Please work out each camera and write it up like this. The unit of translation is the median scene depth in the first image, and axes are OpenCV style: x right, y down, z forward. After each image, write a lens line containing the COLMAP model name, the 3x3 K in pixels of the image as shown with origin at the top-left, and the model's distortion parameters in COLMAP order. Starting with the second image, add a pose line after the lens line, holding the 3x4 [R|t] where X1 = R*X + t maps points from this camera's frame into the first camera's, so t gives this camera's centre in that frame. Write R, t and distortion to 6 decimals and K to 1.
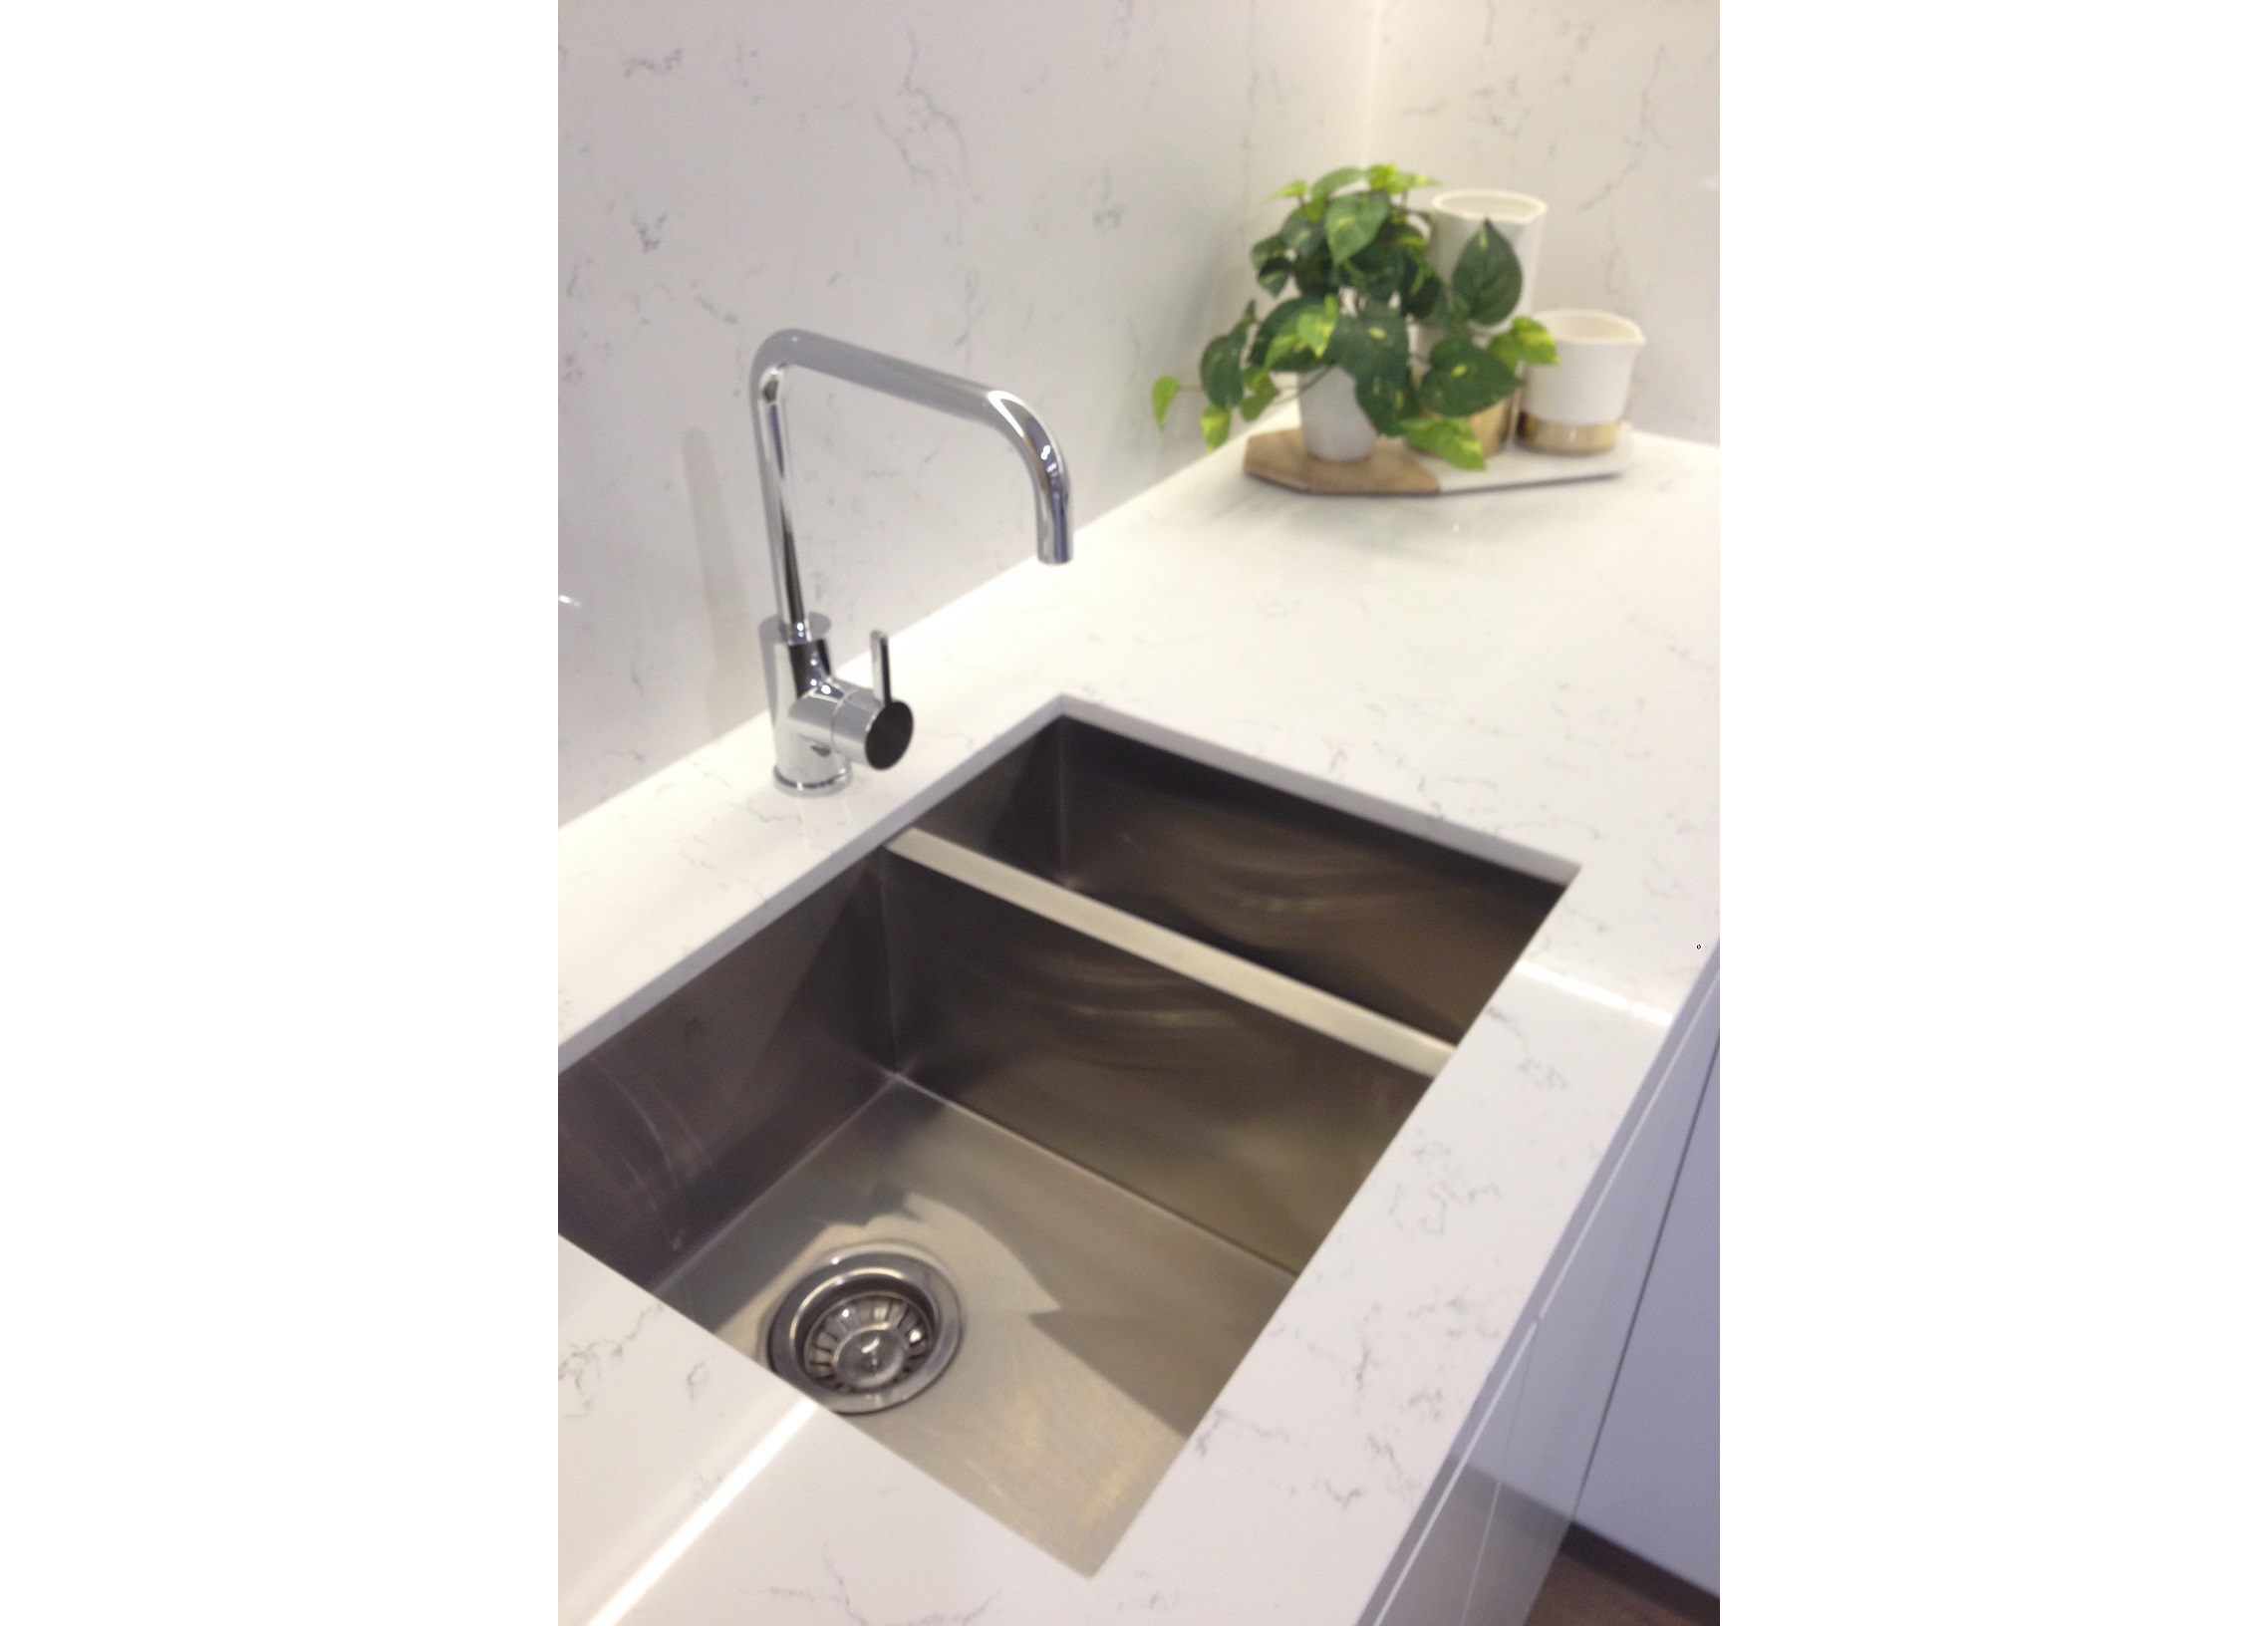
lens RADIAL K [[1530.0, 0, 1134.0], [0, 1530.0, 813.0], [0, 0, 1]] dist [0.012561, 0.000496]
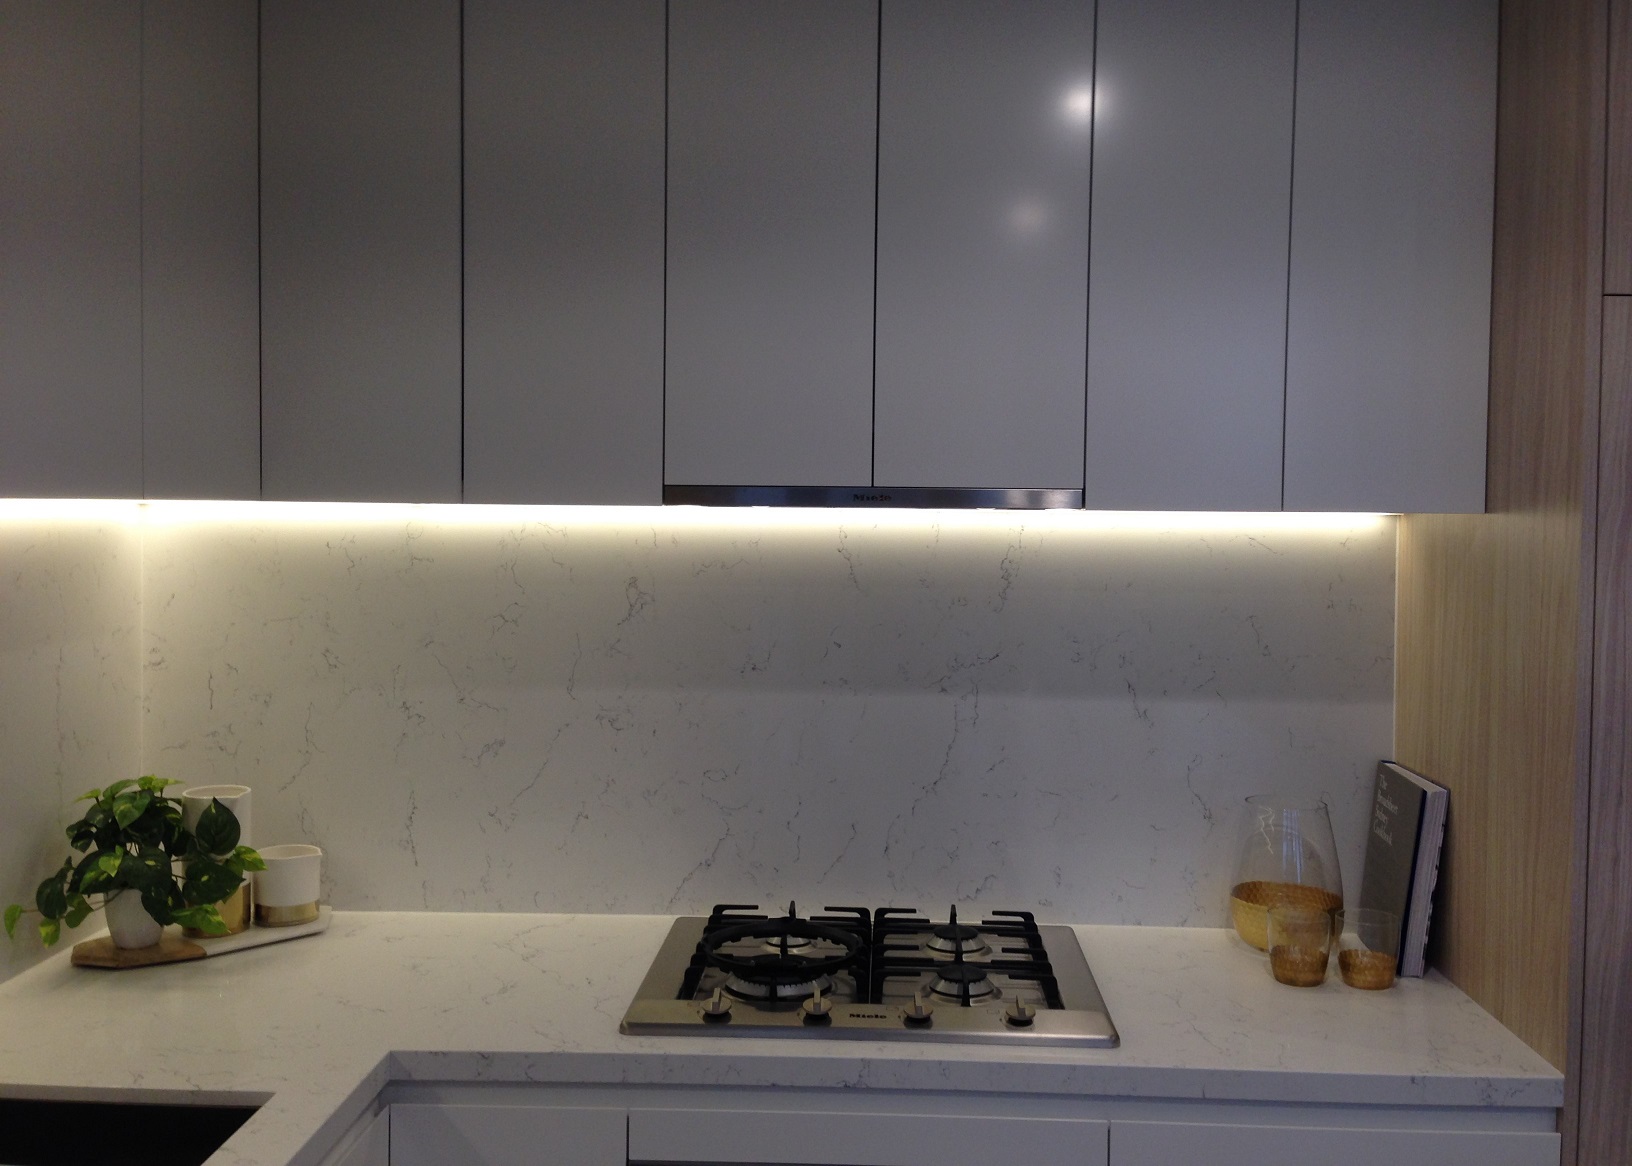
lens RADIAL K [[1529.0, 0, 816.0], [0, 1529.0, 583.0], [0, 0, 1]] dist [0.006453, 0.008910]
pose [[0.865882, -0.034389, 0.499064, -0.040904], [0.283016, 0.856301, -0.432031, 0.358137], [-0.412492, 0.515332, 0.751188, -0.736451]]
